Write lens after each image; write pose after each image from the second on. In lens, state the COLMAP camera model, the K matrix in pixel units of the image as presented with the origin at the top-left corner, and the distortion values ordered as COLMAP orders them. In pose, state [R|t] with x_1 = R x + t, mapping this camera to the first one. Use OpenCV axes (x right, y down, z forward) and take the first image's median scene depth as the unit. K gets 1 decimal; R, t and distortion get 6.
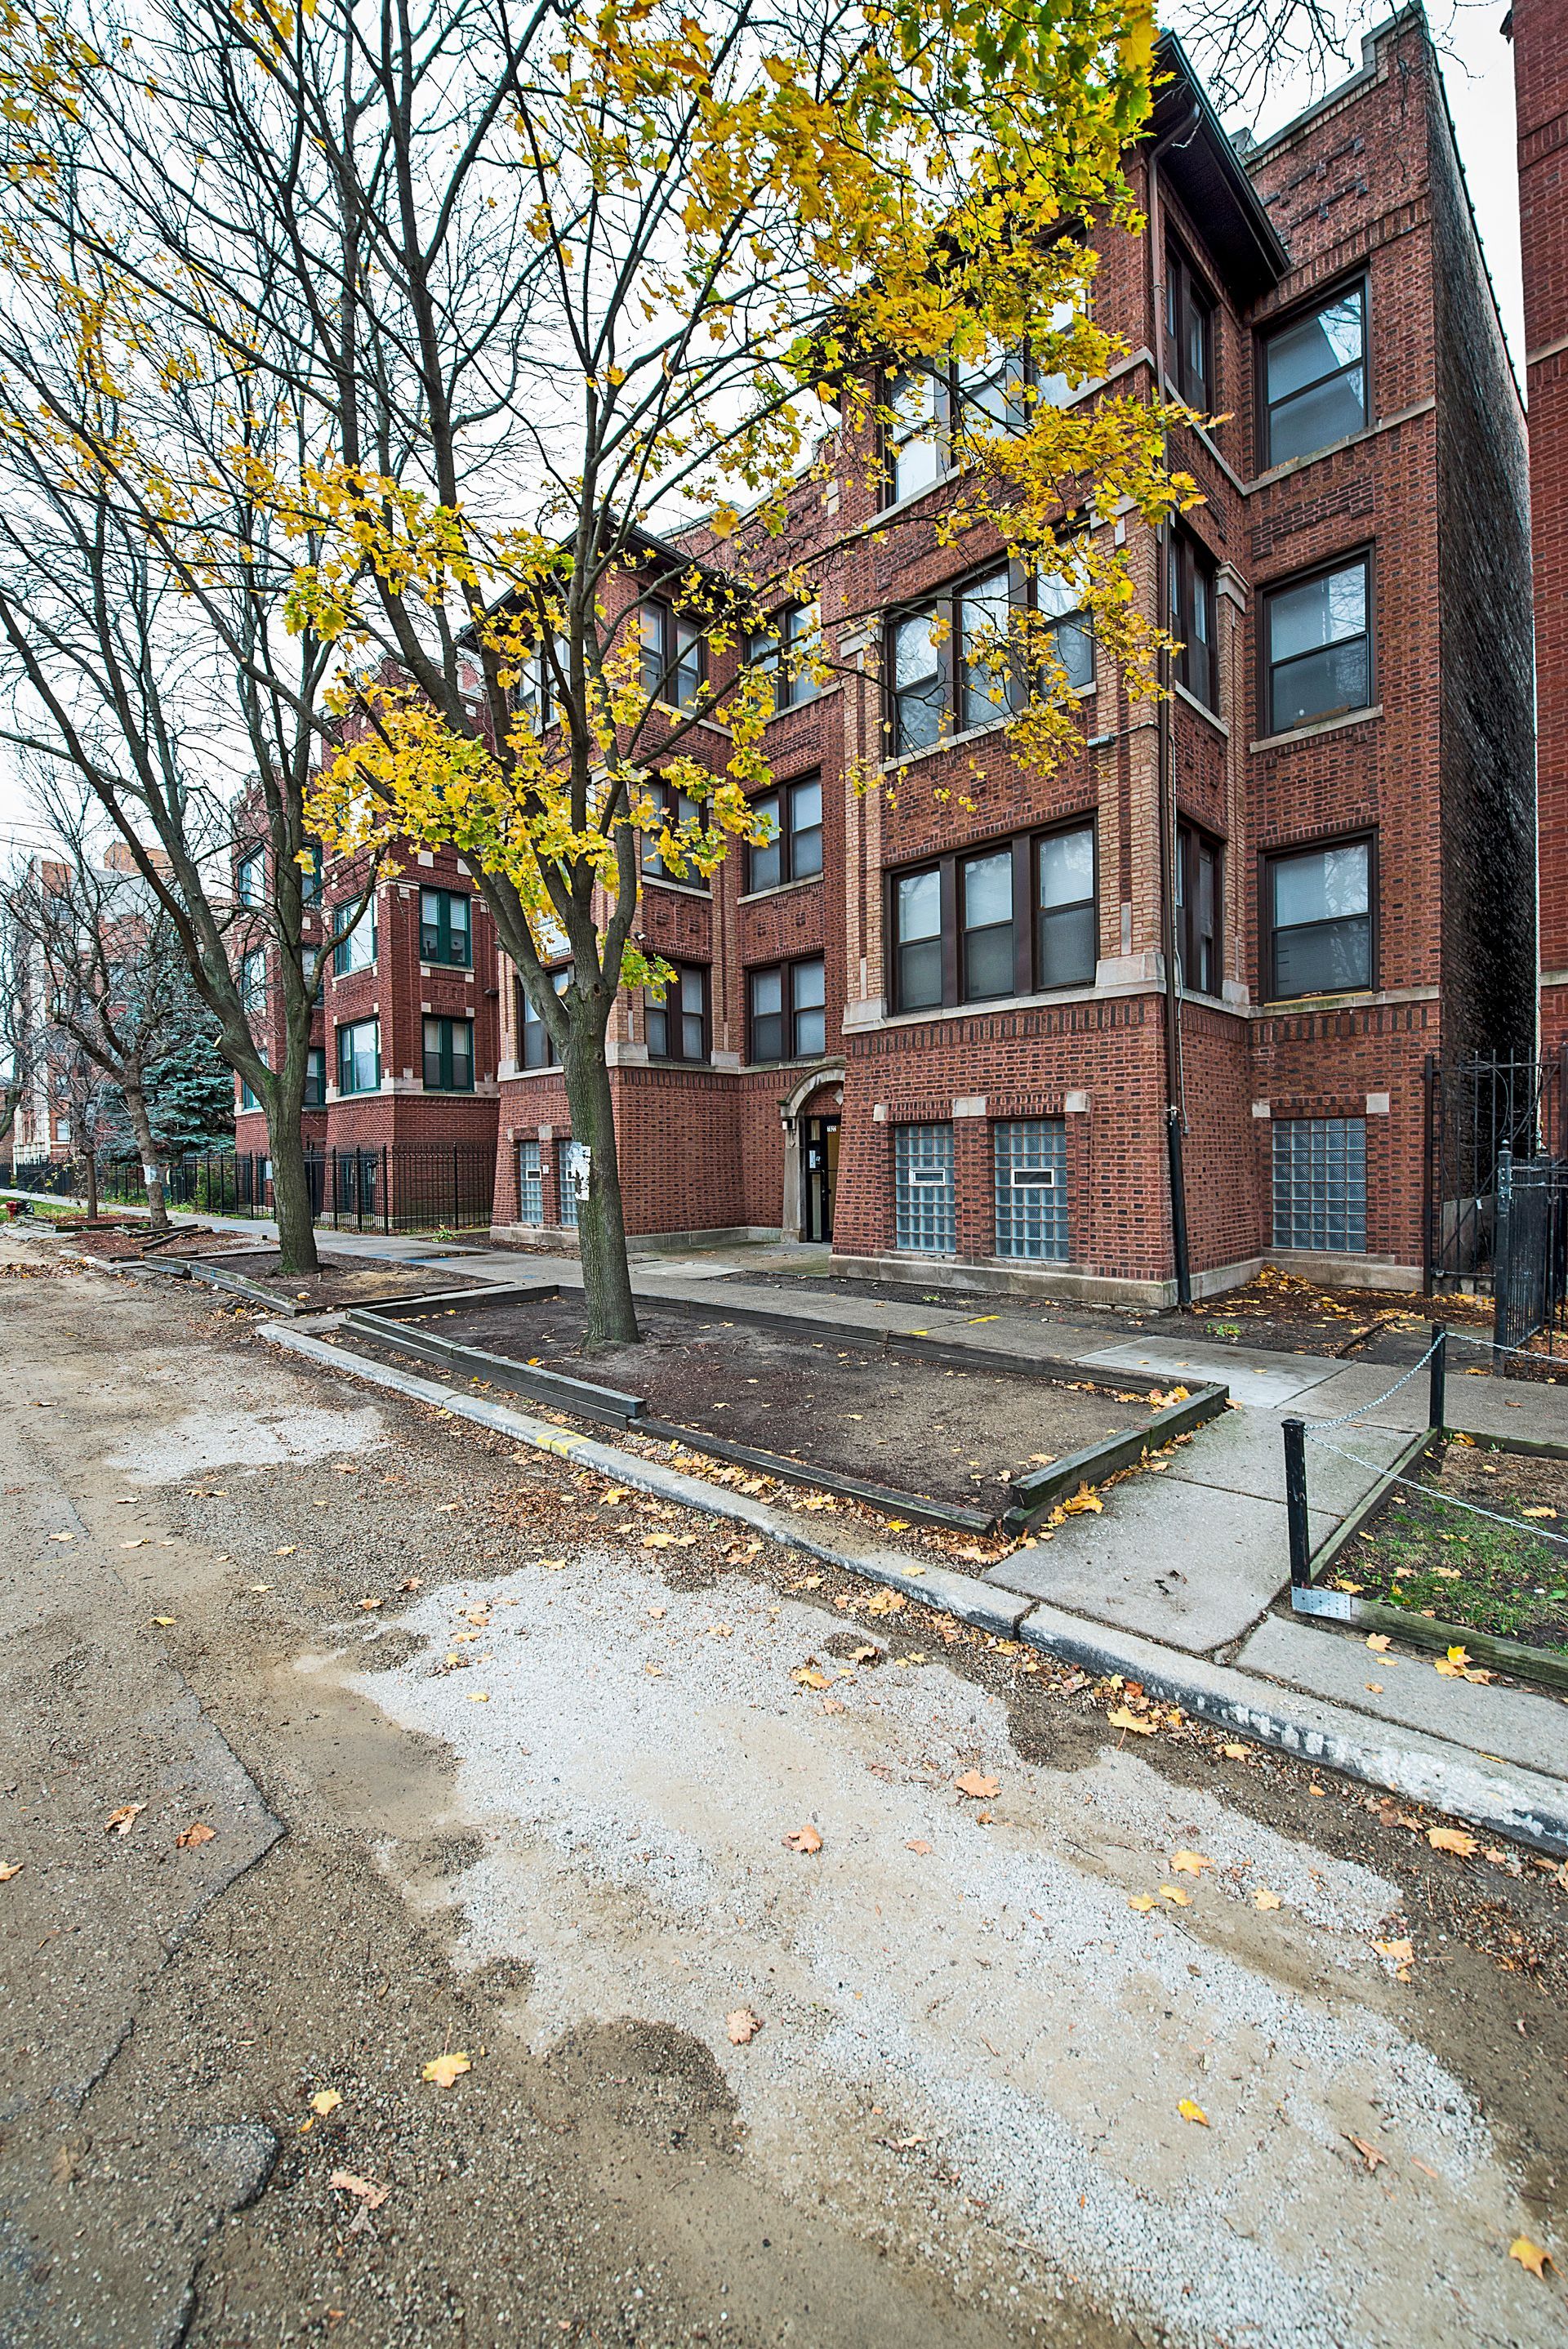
lens RADIAL K [[933.1, 0, 782.9], [0, 933.1, 1176.9], [0, 0, 1]] dist [-0.013317, -0.002588]
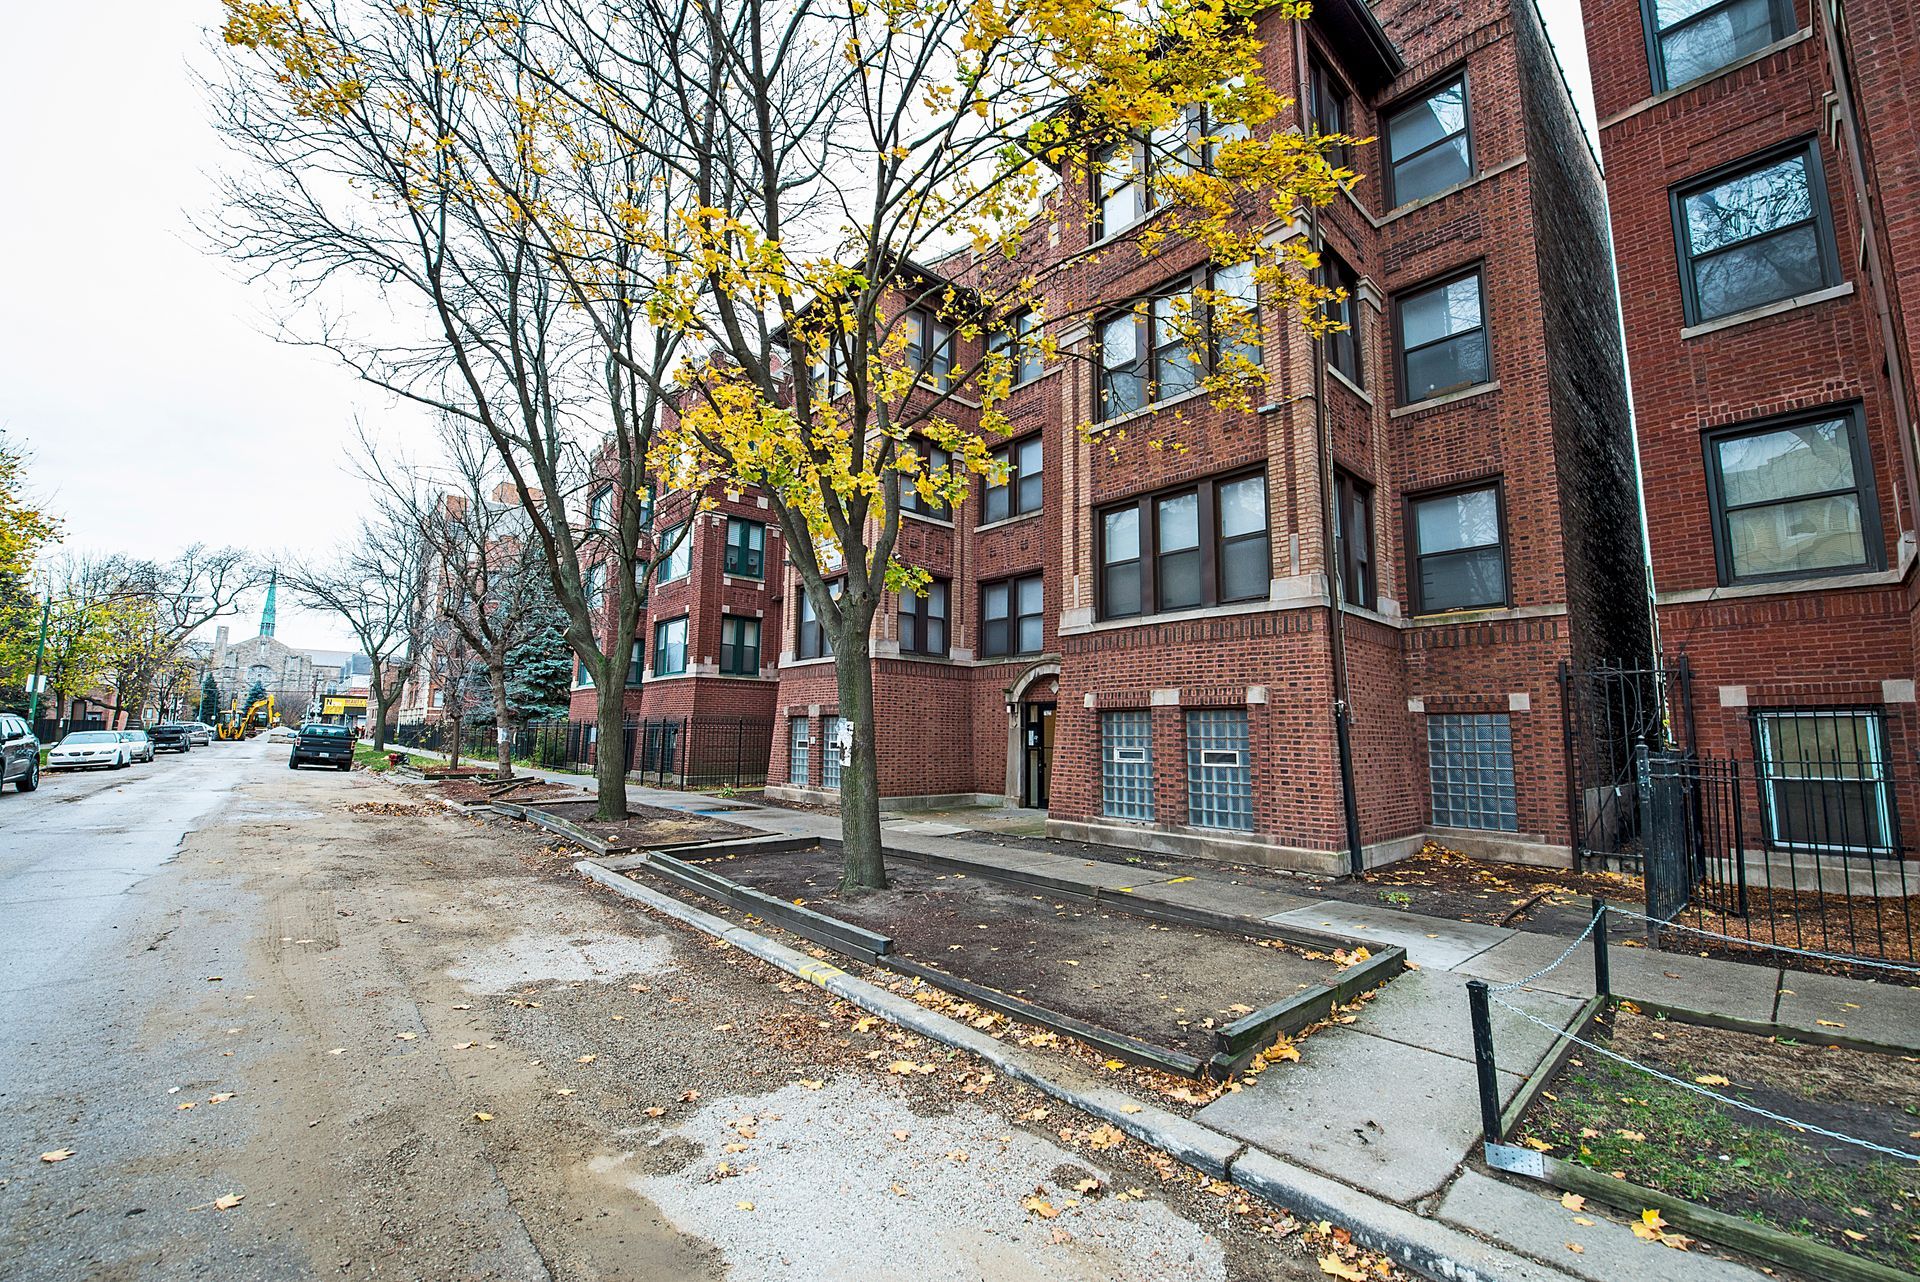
lens RADIAL K [[762.7, 0, 955.2], [0, 762.7, 641.6], [0, 0, 1]] dist [-0.013317, -0.002588]
pose [[0.997709, 0.019073, -0.064909, -0.008208], [-0.028188, 0.989386, -0.142549, 0.001494], [0.061501, 0.144052, 0.987657, 0.002320]]
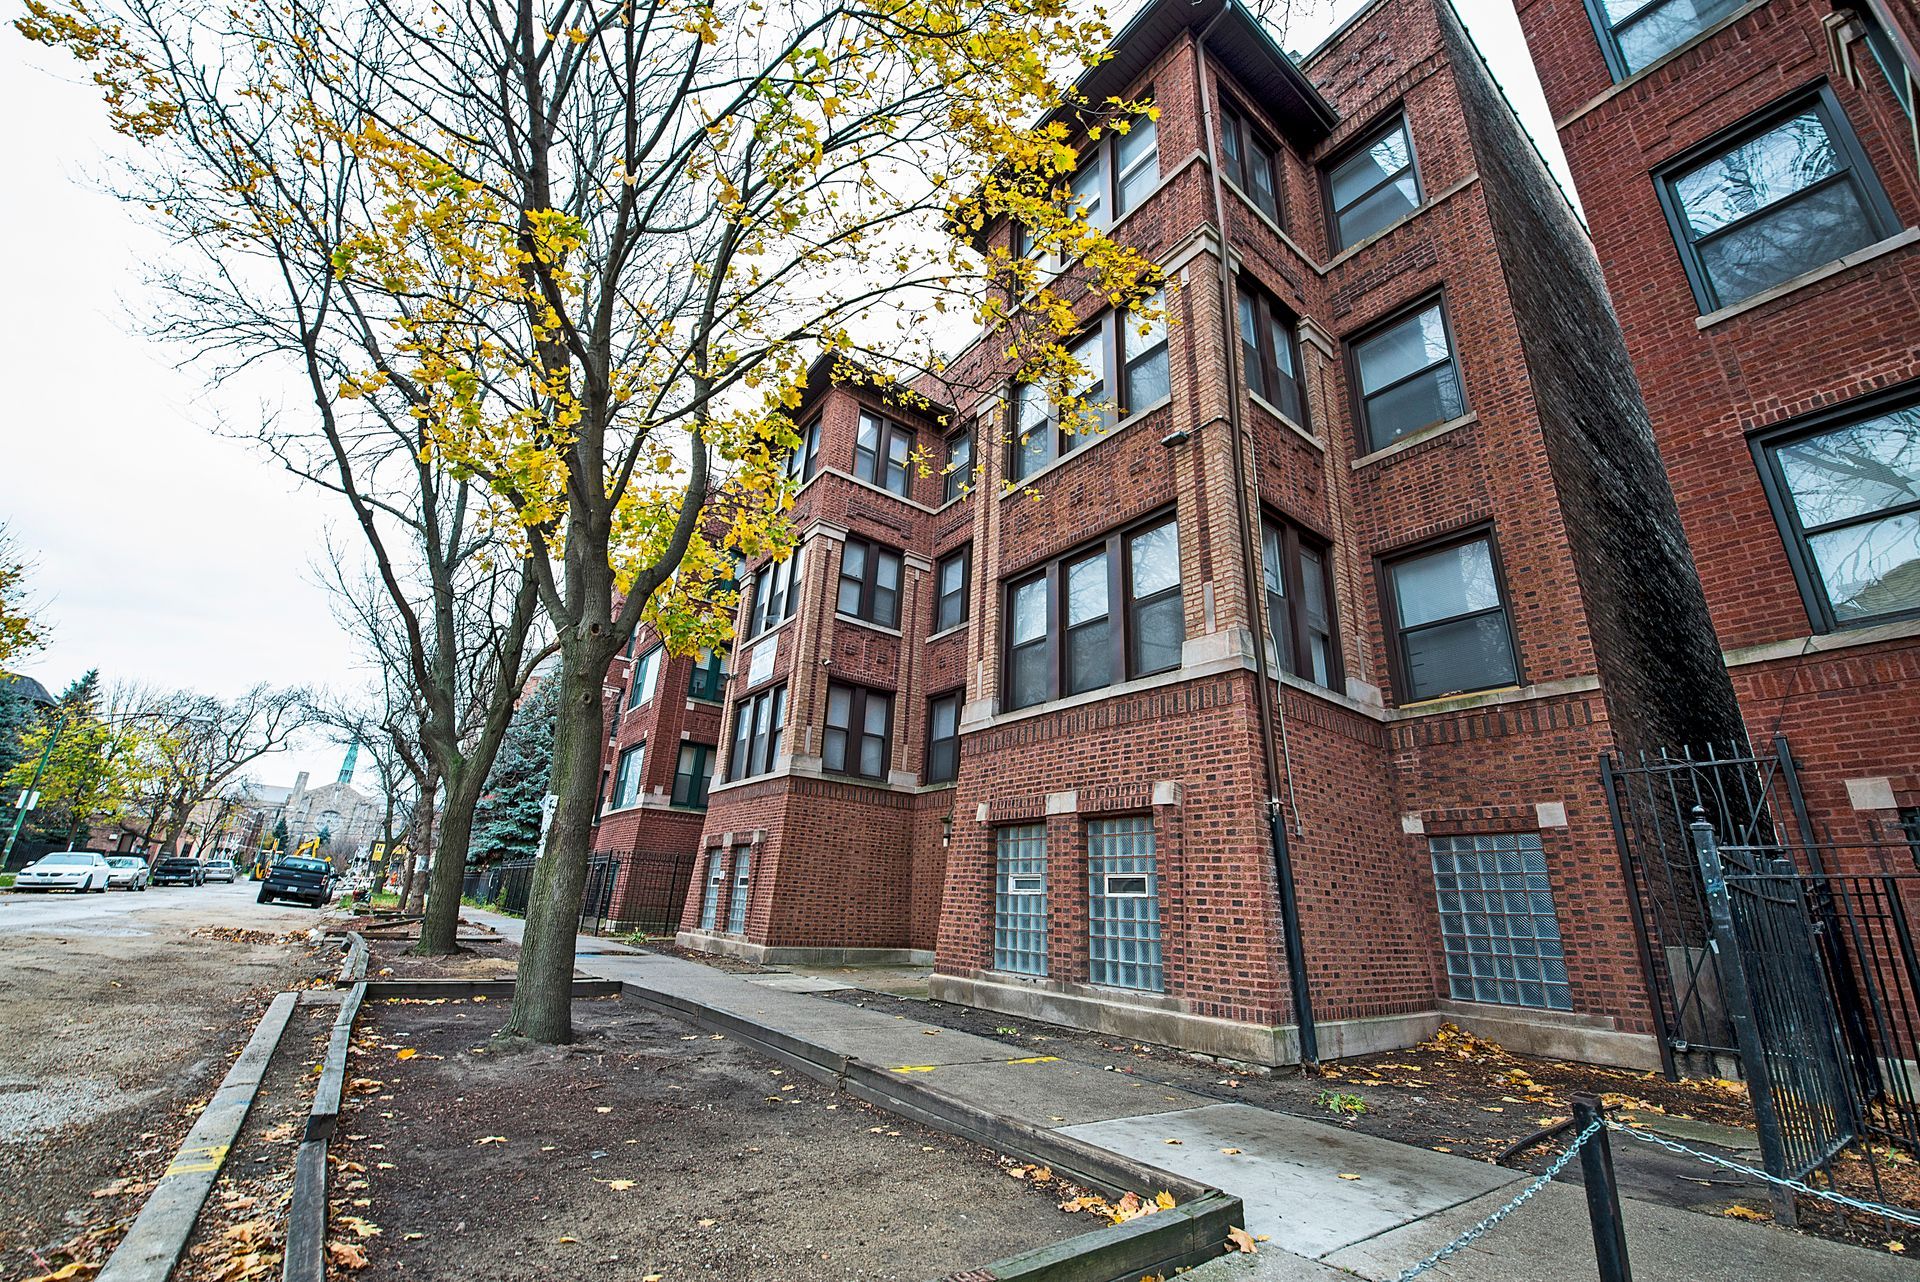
lens RADIAL K [[762.7, 0, 955.8], [0, 762.7, 642.5], [0, 0, 1]] dist [-0.013317, -0.002588]
pose [[0.988824, 0.012865, -0.148529, 0.215775], [-0.064296, 0.935658, -0.347003, 0.045472], [0.134508, 0.352675, 0.926028, 0.251487]]
